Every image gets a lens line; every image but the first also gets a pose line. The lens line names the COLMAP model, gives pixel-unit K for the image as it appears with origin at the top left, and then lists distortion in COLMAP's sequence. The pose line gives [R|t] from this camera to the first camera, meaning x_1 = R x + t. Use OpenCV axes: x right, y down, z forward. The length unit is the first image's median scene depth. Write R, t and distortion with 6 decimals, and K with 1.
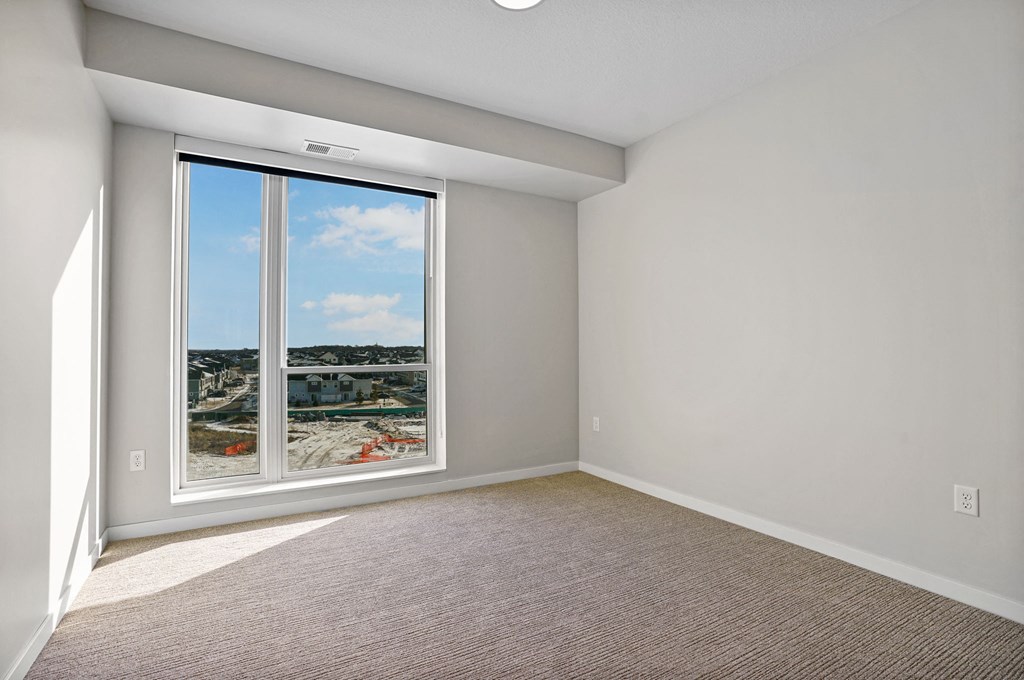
lens RADIAL K [[495.9, 0, 512.0], [0, 495.9, 340.0], [0, 0, 1]] dist [-0.054957, 0.037197]
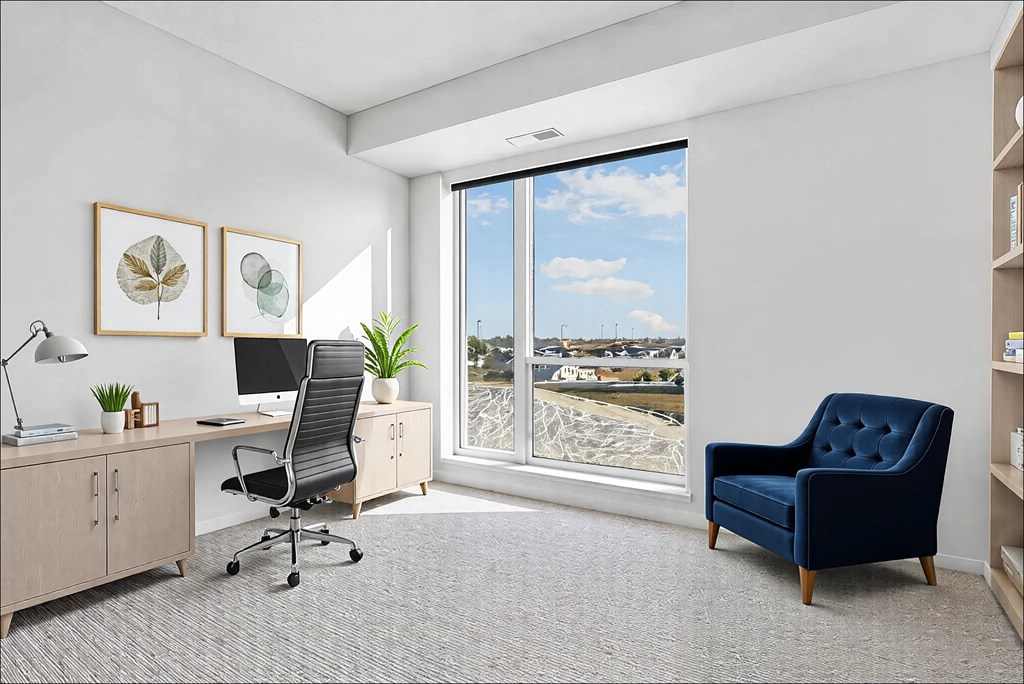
lens RADIAL K [[487.0, 0, 492.1], [0, 487.0, 337.7], [0, 0, 1]] dist [-0.052265, 0.034451]
pose [[0.478646, 0.003940, -0.877999, 0.430306], [0.007683, 0.999933, 0.008675, 0.003898], [0.877974, -0.010898, 0.478583, 0.428363]]
